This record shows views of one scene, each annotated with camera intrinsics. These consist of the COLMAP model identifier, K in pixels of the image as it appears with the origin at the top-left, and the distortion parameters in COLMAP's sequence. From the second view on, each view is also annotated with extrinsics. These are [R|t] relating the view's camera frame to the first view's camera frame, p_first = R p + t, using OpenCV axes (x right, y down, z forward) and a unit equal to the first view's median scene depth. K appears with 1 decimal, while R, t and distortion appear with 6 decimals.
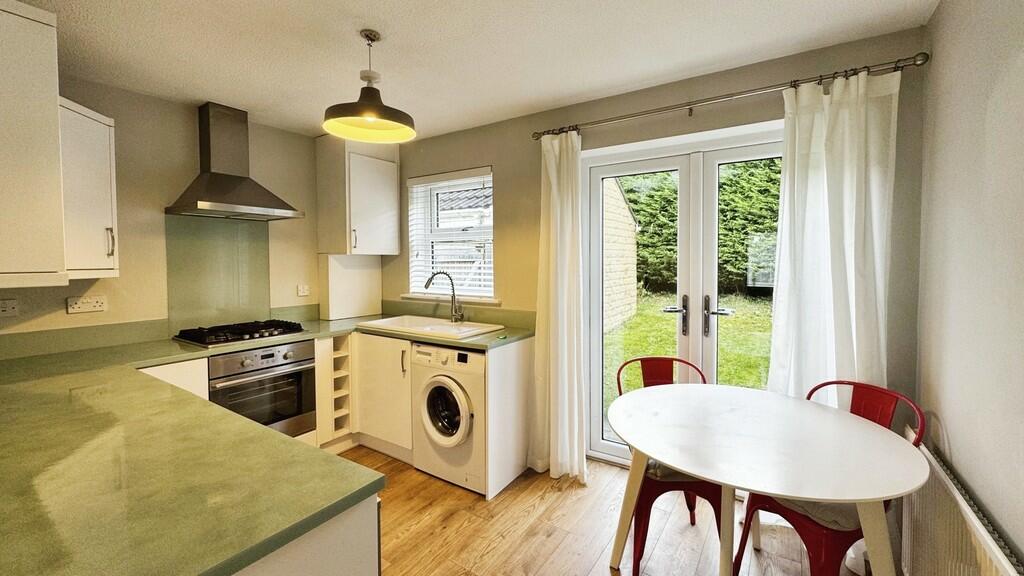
lens RADIAL K [[415.5, 0, 511.9], [0, 415.5, 269.9], [0, 0, 1]] dist [-0.000023, 0.000033]
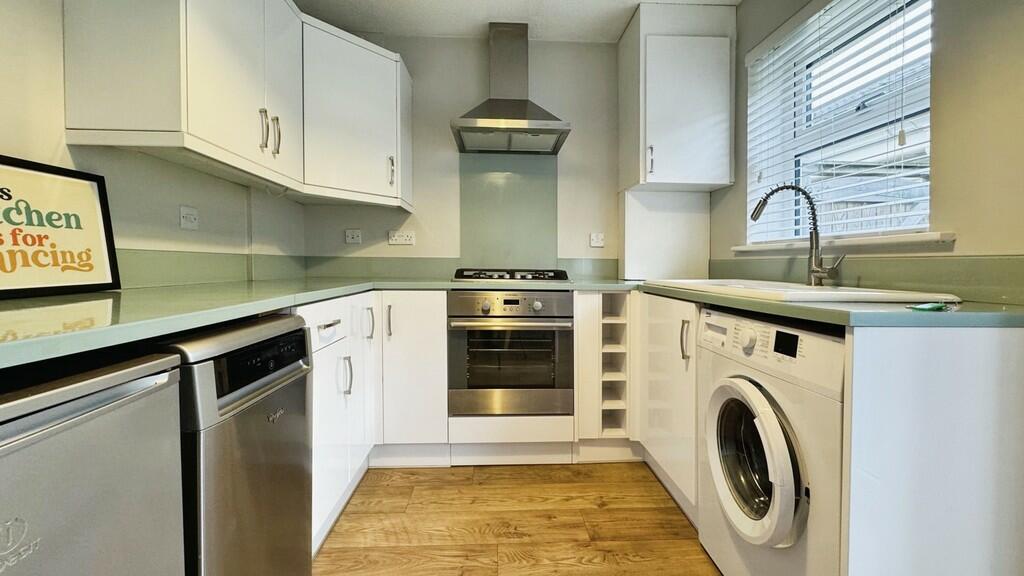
lens RADIAL K [[415.5, 0, 511.9], [0, 415.5, 269.9], [0, 0, 1]] dist [-0.000023, 0.000033]
pose [[0.591808, 0.018807, -0.805859, 0.047146], [-0.031244, 0.999512, 0.000381, 0.125986], [0.805473, 0.024953, 0.592107, 0.454967]]
